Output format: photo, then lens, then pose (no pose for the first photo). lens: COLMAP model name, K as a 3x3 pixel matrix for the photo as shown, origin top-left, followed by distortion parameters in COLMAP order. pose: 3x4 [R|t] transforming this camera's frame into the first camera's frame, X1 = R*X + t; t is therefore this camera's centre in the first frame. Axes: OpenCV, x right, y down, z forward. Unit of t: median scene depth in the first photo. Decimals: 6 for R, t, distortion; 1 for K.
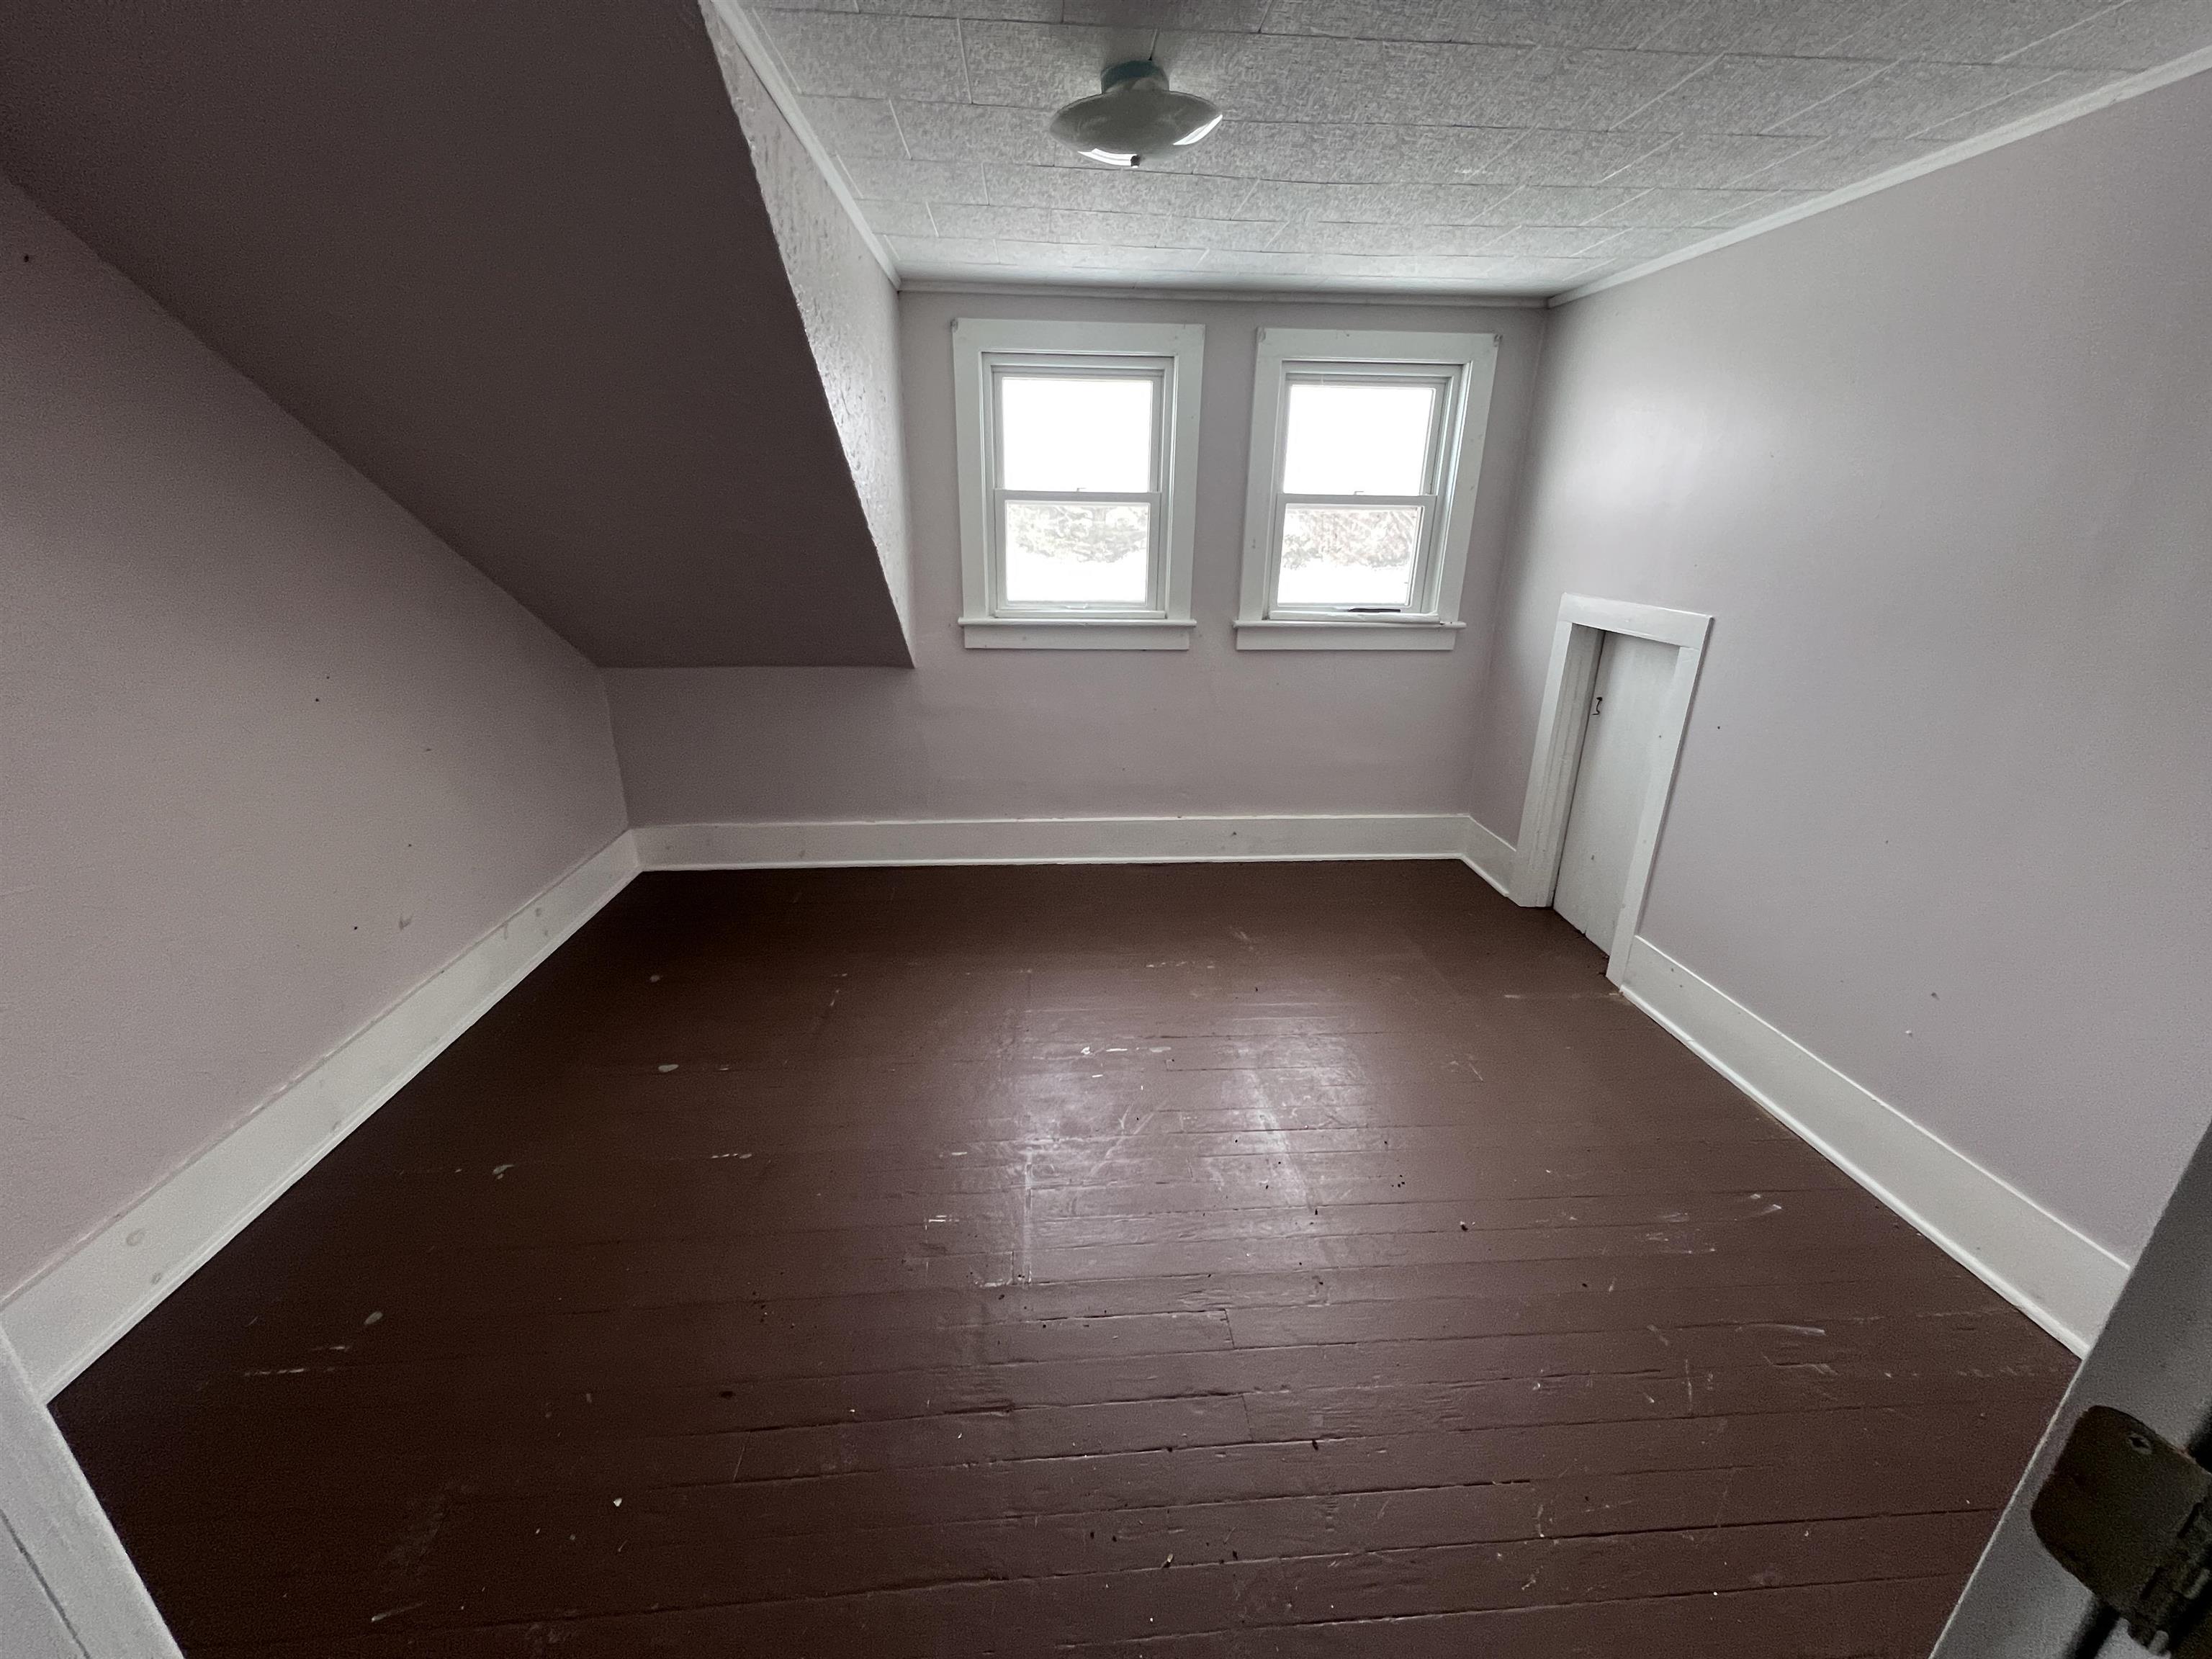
lens RADIAL K [[890.0, 0, 1106.0], [0, 890.0, 829.5], [0, 0, 1]] dist [0.000081, 0.000002]
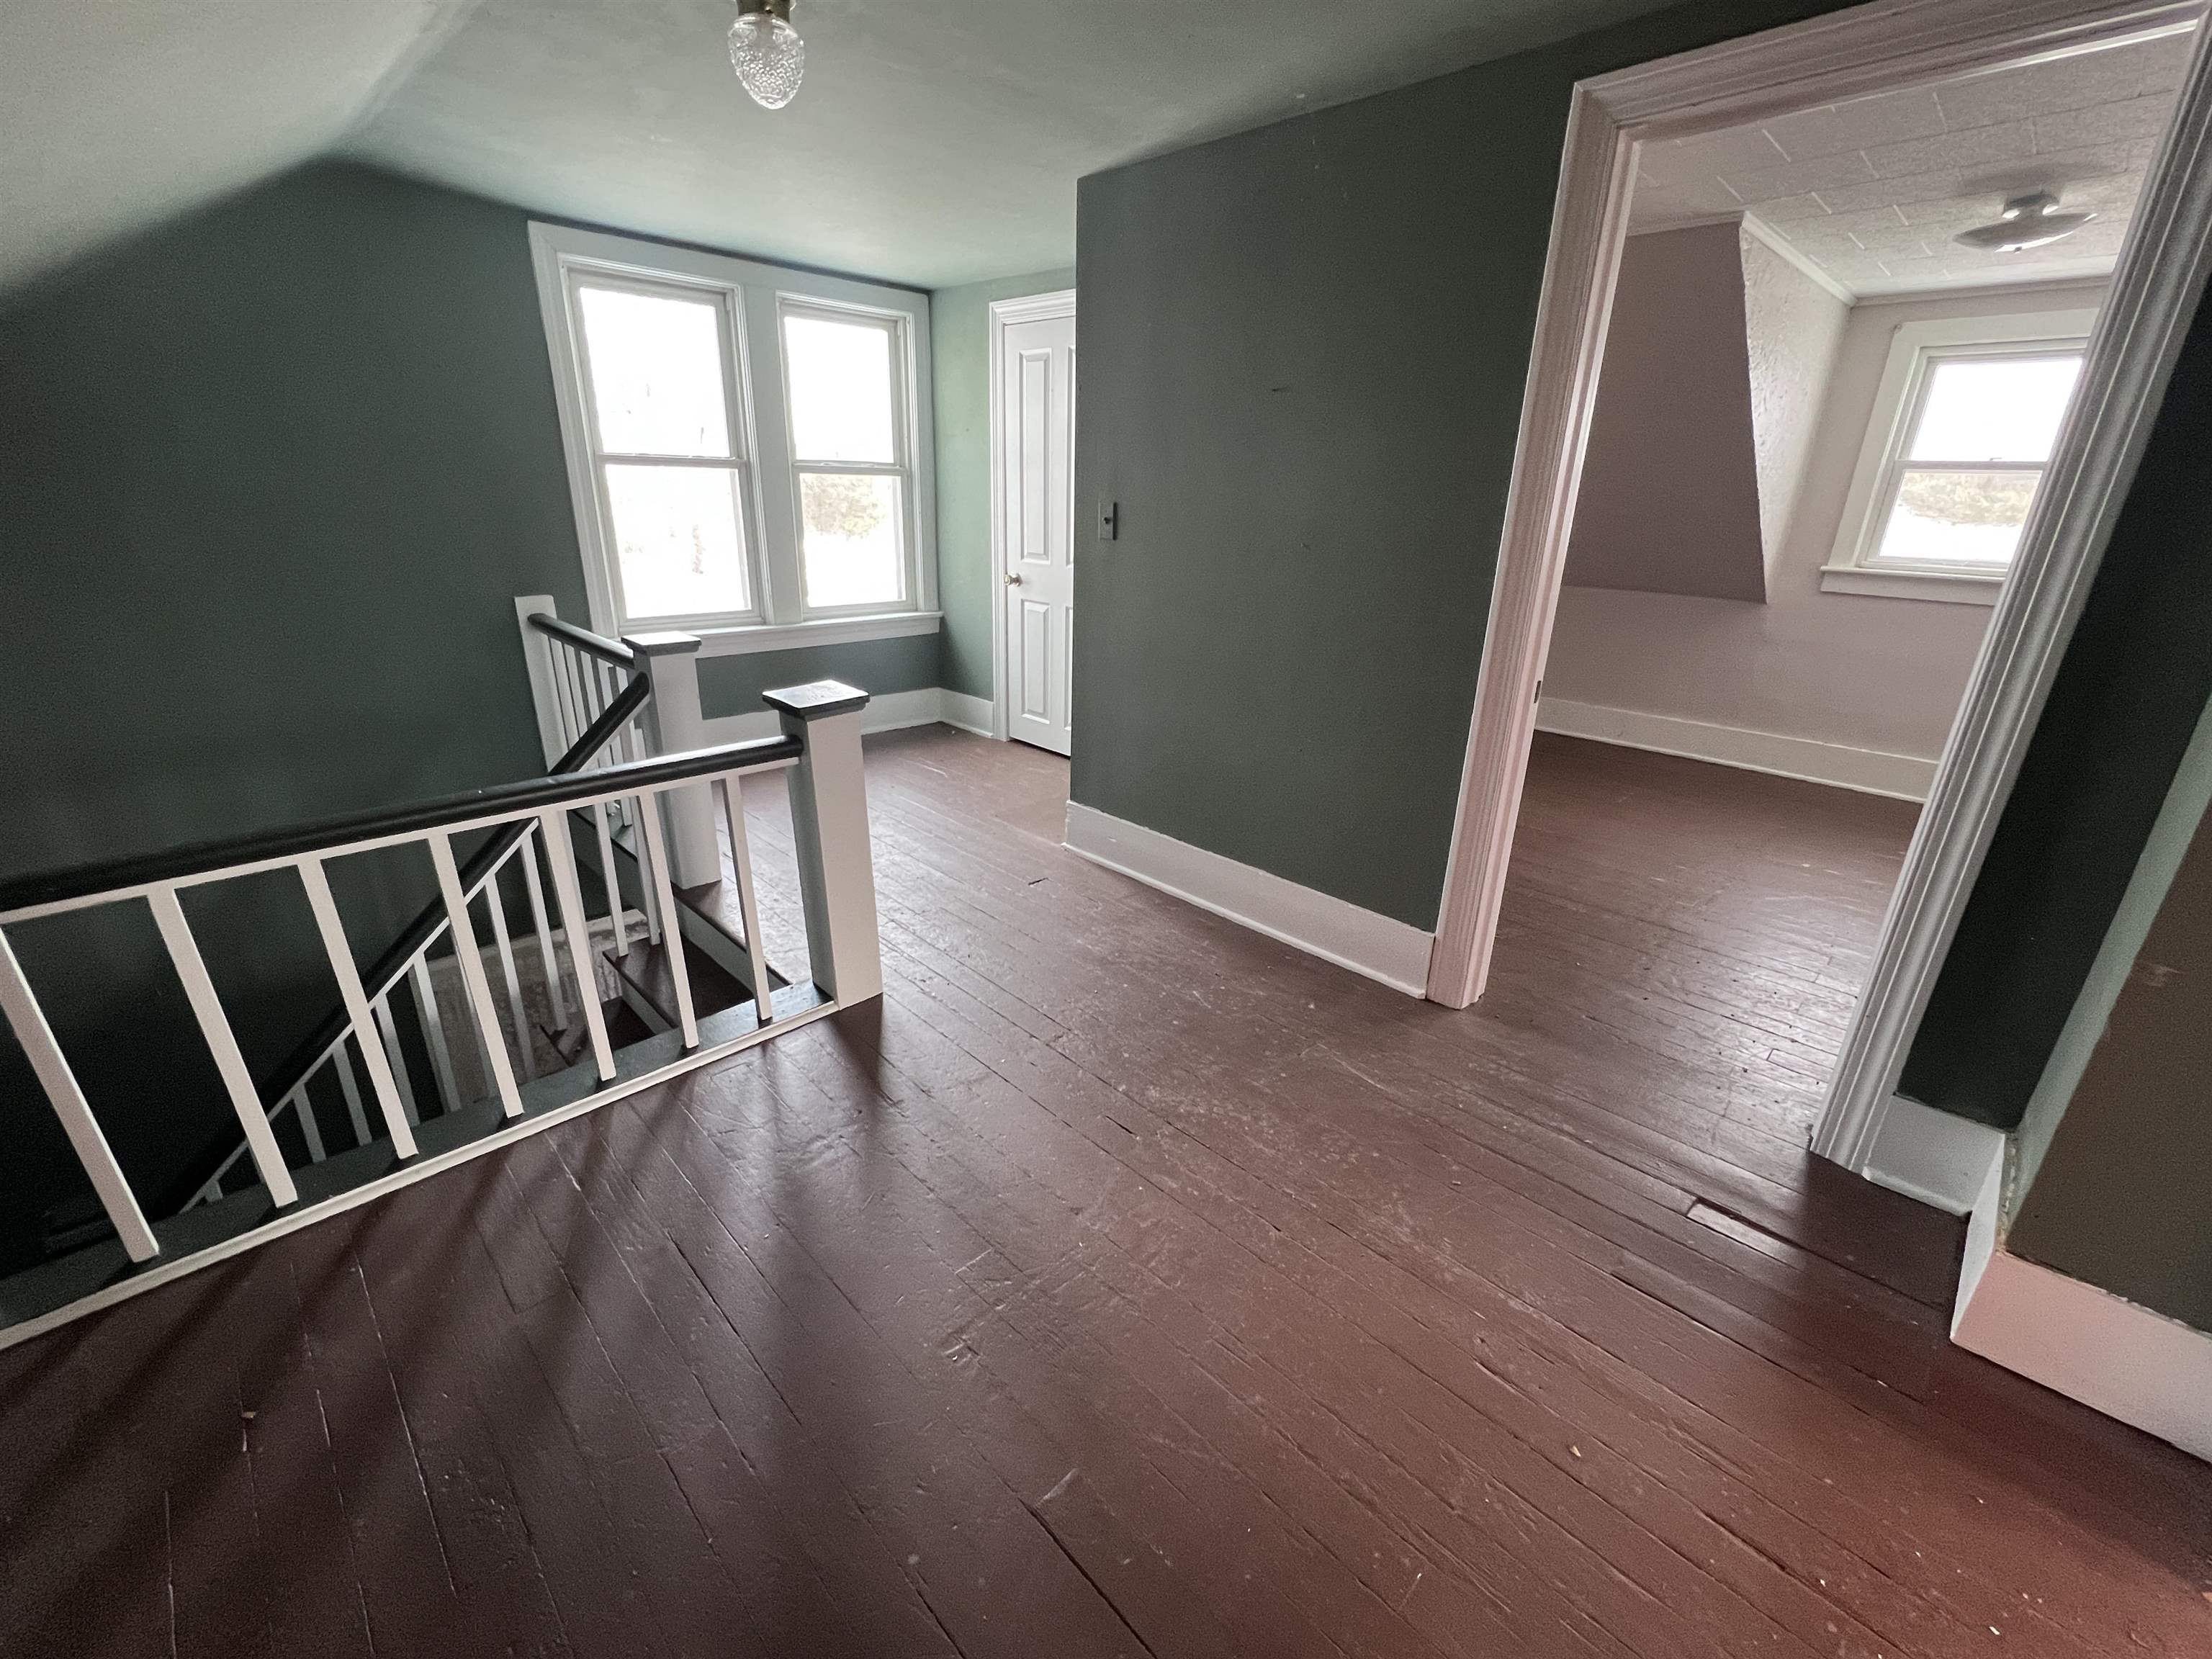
lens RADIAL K [[903.6, 0, 1106.0], [0, 903.6, 829.5], [0, 0, 1]] dist [0.015912, -0.012514]
pose [[0.650944, 0.273775, -0.708039, 0.178704], [-0.260045, 0.956690, 0.130845, 0.205414], [0.713196, 0.098949, 0.693946, -0.543172]]
